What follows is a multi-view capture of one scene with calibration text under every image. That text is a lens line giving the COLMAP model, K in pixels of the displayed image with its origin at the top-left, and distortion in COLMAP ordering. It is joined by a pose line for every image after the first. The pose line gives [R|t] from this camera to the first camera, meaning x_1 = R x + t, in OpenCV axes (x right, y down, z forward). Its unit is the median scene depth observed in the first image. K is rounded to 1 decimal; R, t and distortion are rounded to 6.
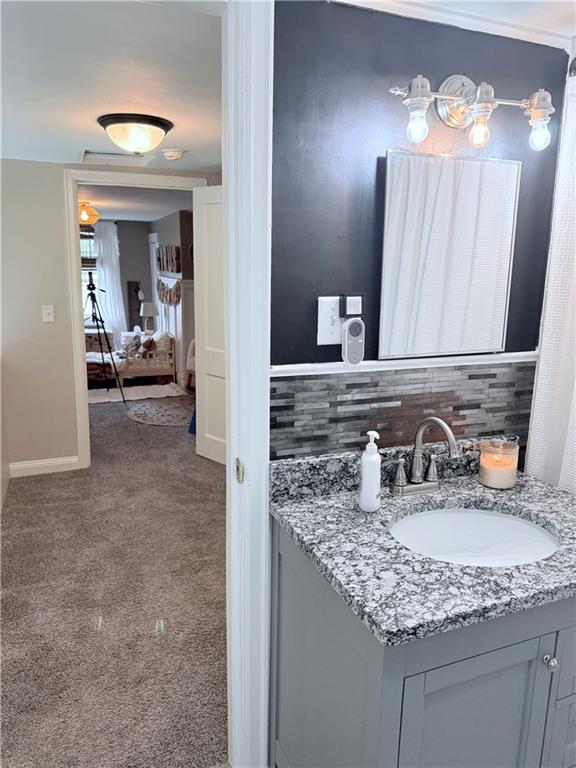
lens RADIAL K [[540.6, 0, 286.7], [0, 540.6, 385.2], [0, 0, 1]] dist [0.112559, -0.162839]
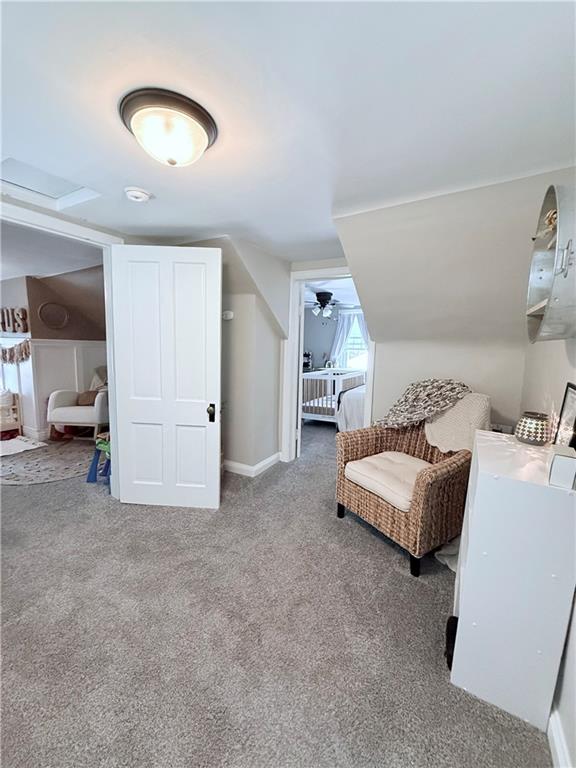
lens RADIAL K [[311.8, 0, 288.0], [0, 311.8, 384.0], [0, 0, 1]] dist [0.000043, 0.000086]
pose [[0.793136, -0.075353, 0.604365, -0.158228], [0.119052, 0.992356, -0.032509, -0.023512], [-0.597296, 0.097735, 0.796044, 0.205082]]
